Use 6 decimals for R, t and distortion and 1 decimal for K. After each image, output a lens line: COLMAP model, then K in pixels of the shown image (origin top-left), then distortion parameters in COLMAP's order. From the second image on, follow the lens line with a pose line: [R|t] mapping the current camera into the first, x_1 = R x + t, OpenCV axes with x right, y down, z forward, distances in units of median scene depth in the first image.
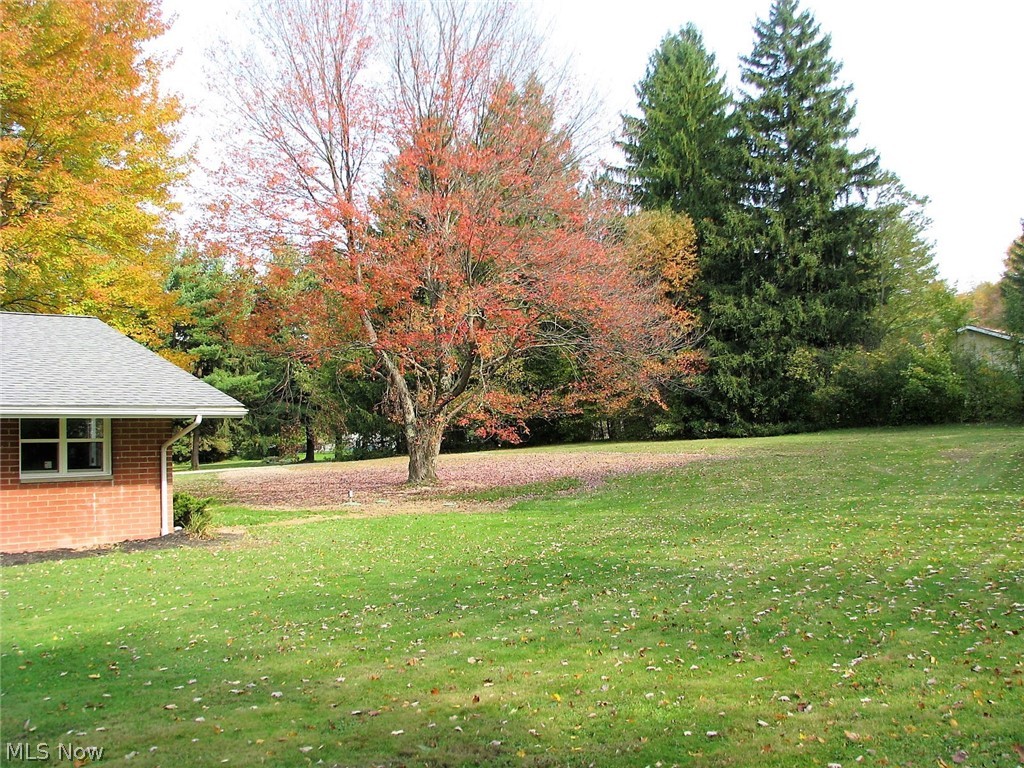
lens RADIAL K [[1098.5, 0, 514.1], [0, 1098.5, 380.0], [0, 0, 1]] dist [-0.205499, 0.267110]
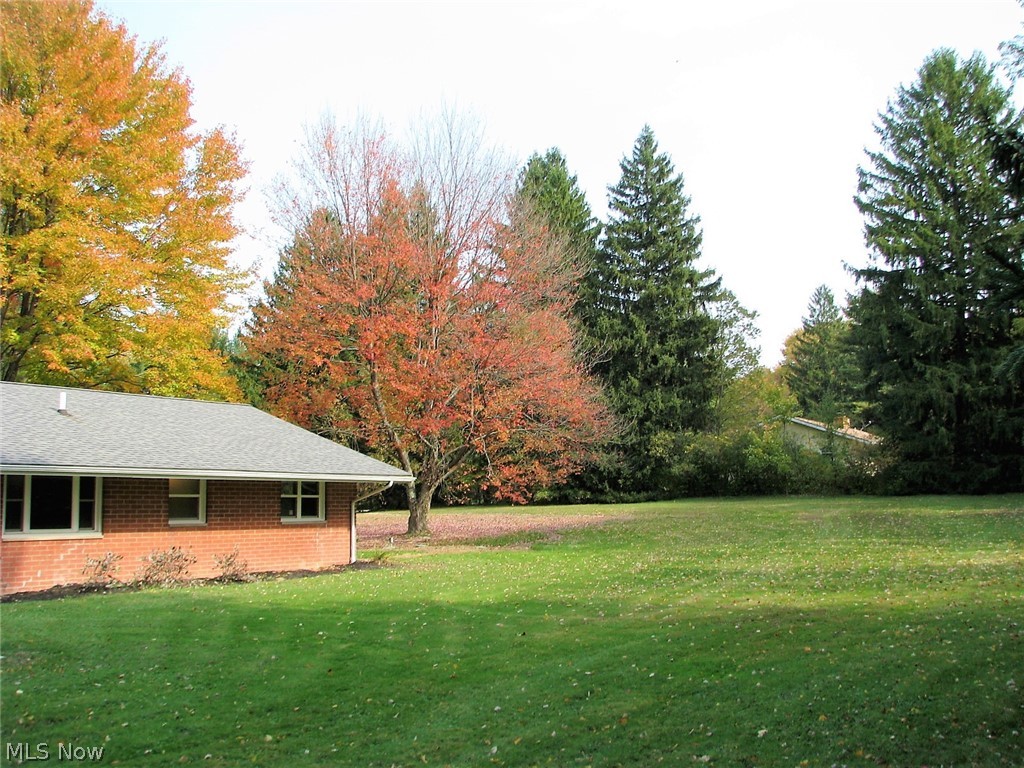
lens RADIAL K [[1098.5, 0, 514.1], [0, 1098.5, 380.0], [0, 0, 1]] dist [-0.205499, 0.267110]
pose [[0.977375, 0.038800, 0.207925, -0.152046], [-0.026204, 0.997670, -0.062998, -0.005202], [-0.209885, 0.056124, 0.976114, -0.175719]]
